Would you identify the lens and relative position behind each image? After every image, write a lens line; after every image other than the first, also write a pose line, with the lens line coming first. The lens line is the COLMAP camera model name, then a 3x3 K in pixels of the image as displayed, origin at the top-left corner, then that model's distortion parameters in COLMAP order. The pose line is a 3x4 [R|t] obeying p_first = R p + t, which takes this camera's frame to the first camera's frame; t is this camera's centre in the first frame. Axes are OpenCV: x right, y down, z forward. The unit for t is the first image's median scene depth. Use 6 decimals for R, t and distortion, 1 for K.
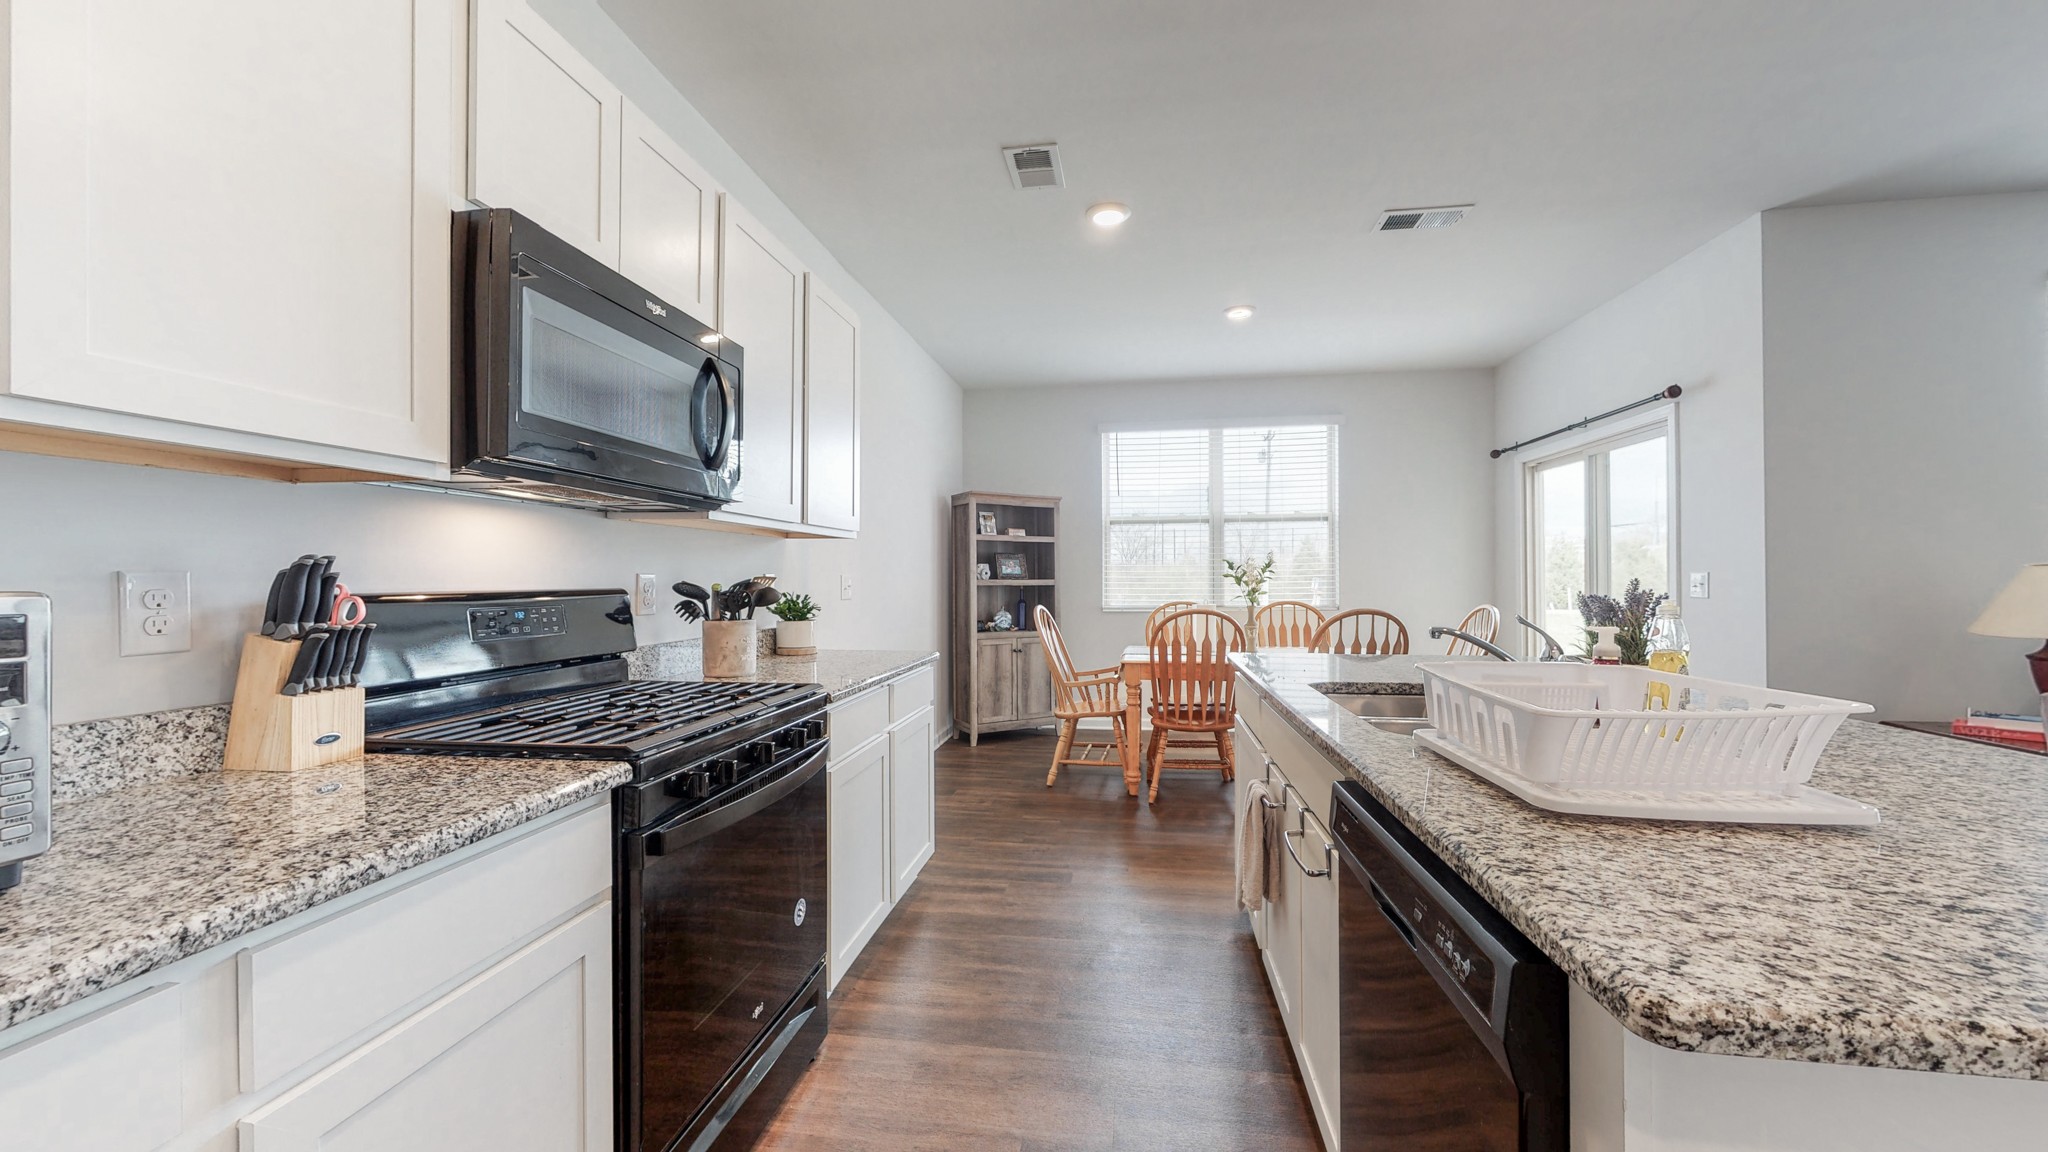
lens RADIAL K [[745.2, 0, 1012.5], [0, 745.2, 578.8], [0, 0, 1]] dist [-0.006297, 0.000398]
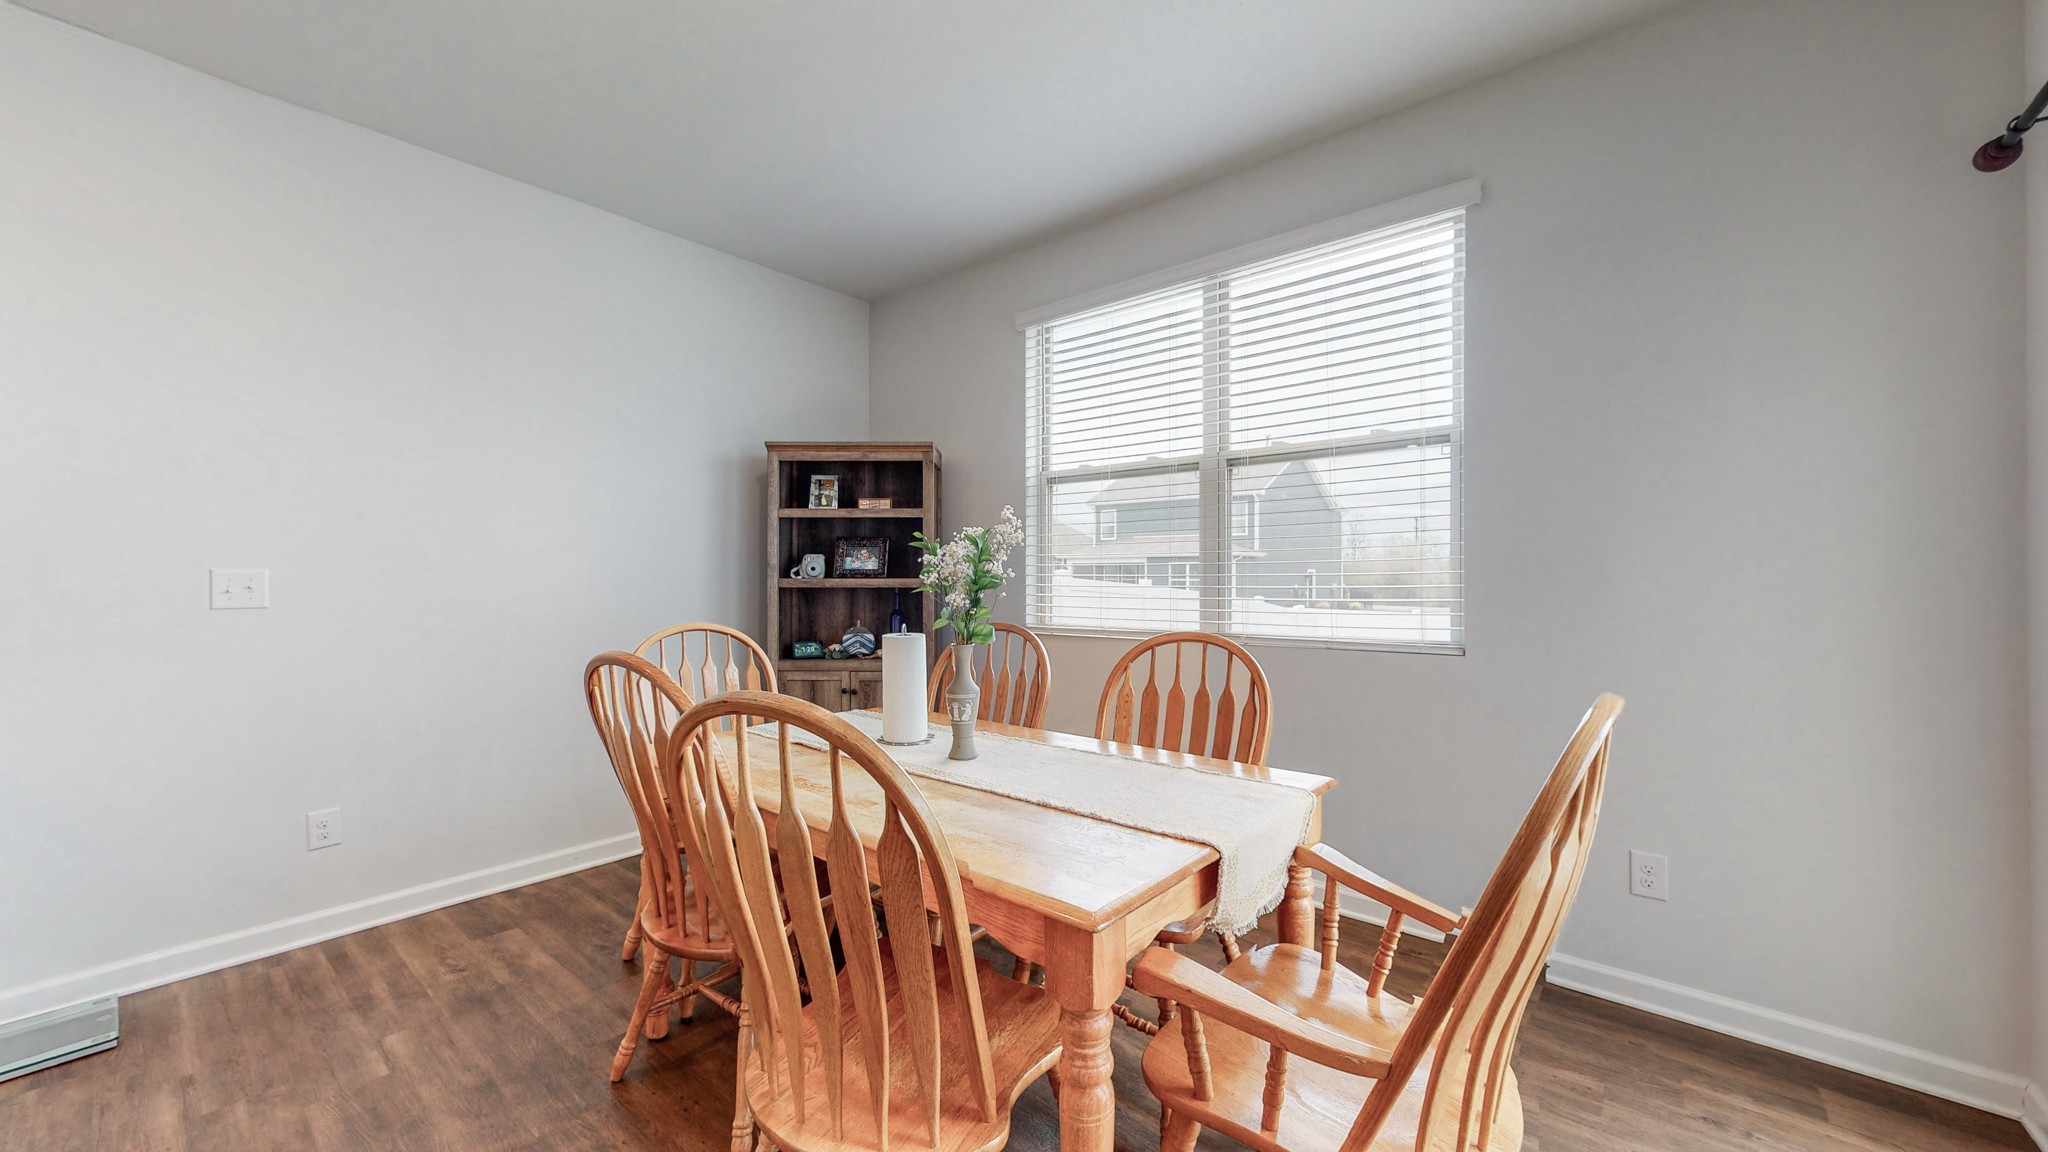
lens RADIAL K [[745.2, 0, 1023.7], [0, 745.2, 583.4], [0, 0, 1]] dist [-0.006297, 0.000398]
pose [[0.865718, 0.006406, -0.500492, 0.437260], [-0.002622, 0.999962, 0.008265, -0.000407], [0.500526, -0.005843, 0.865702, 0.524333]]
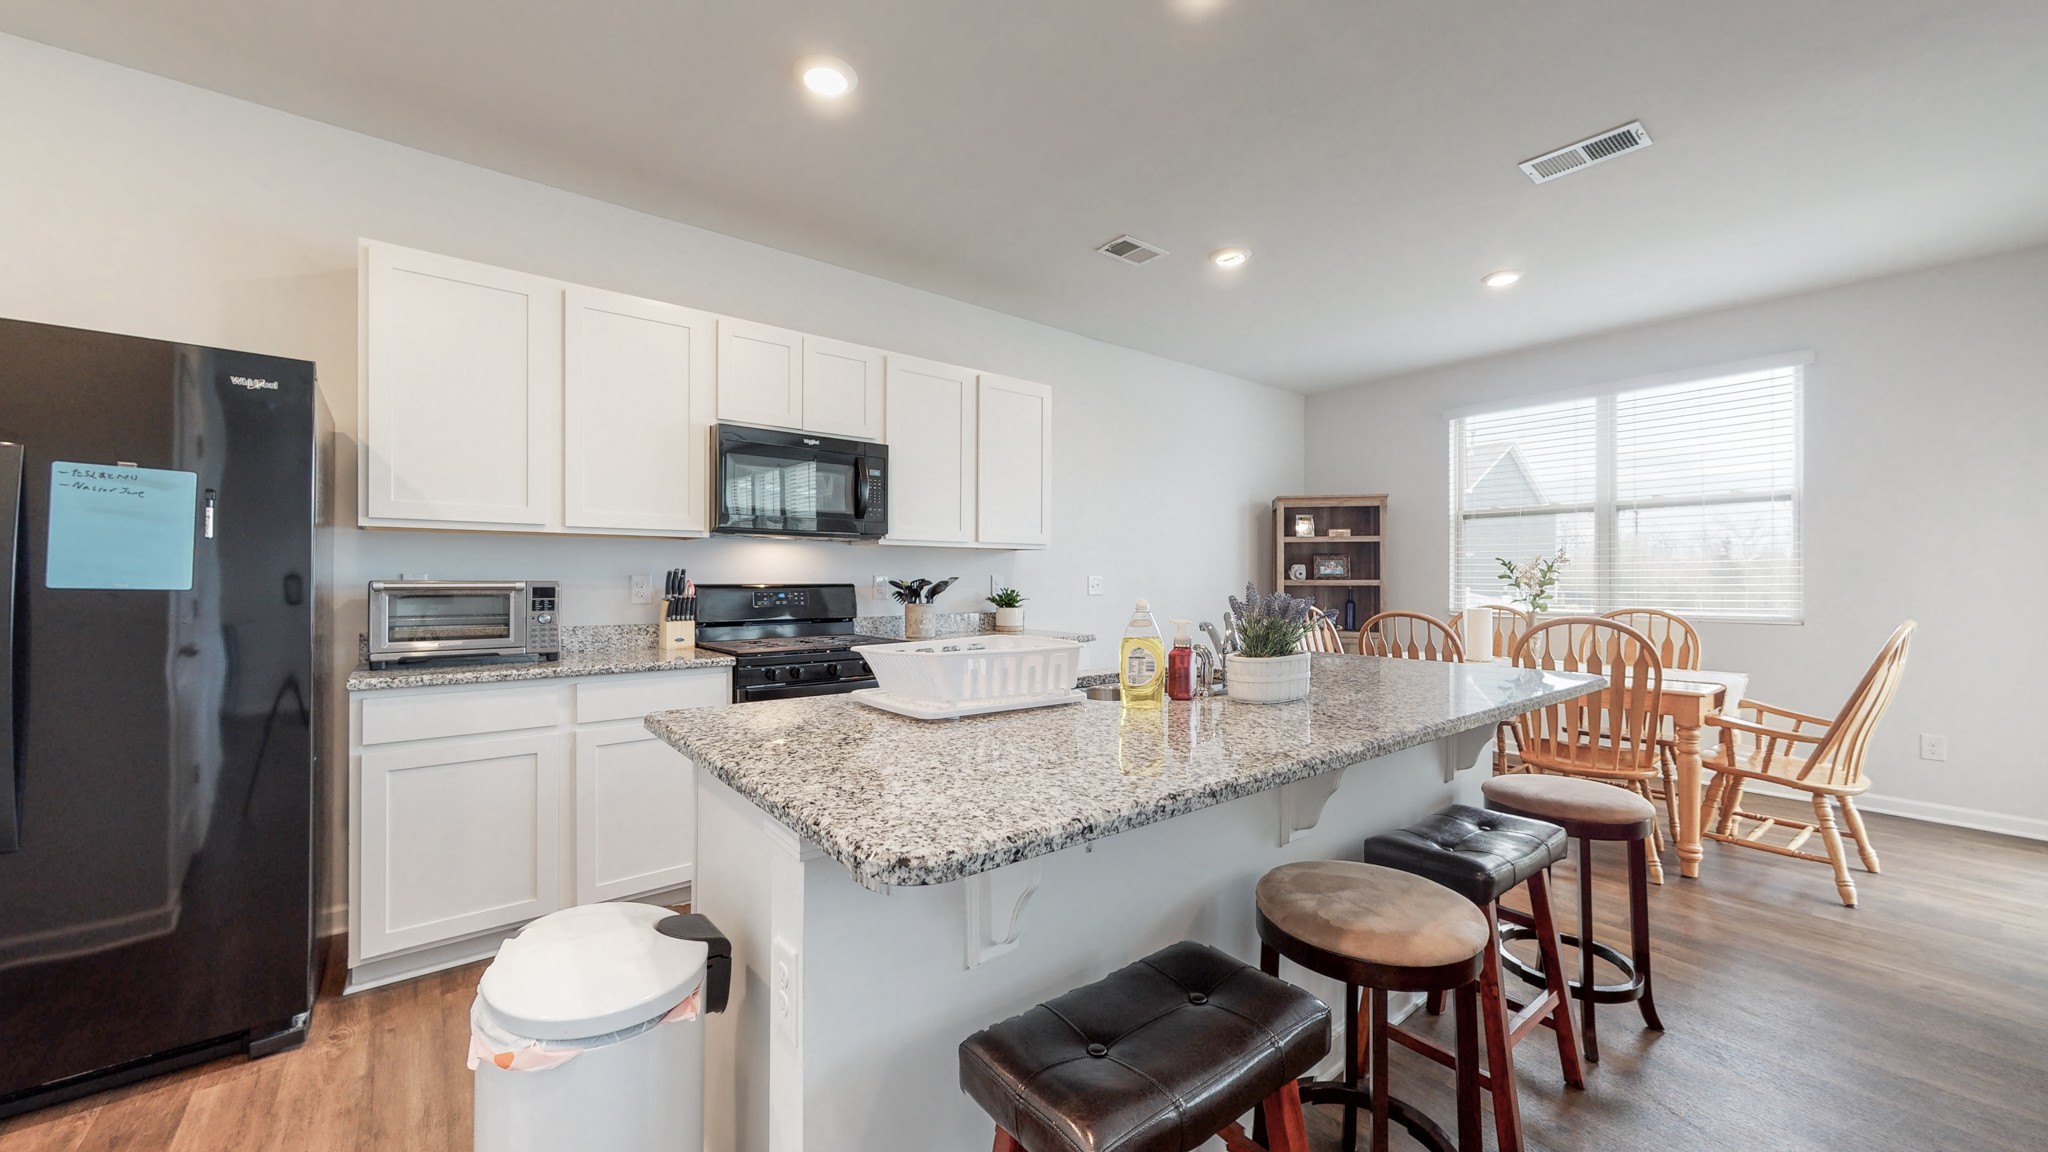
lens RADIAL K [[745.2, 0, 1012.7], [0, 745.2, 574.4], [0, 0, 1]] dist [-0.006297, 0.000398]
pose [[0.738577, -0.000767, -0.674169, 0.359119], [-0.003340, 0.999983, -0.004797, -0.000541], [0.674161, 0.005794, 0.738561, -0.028415]]
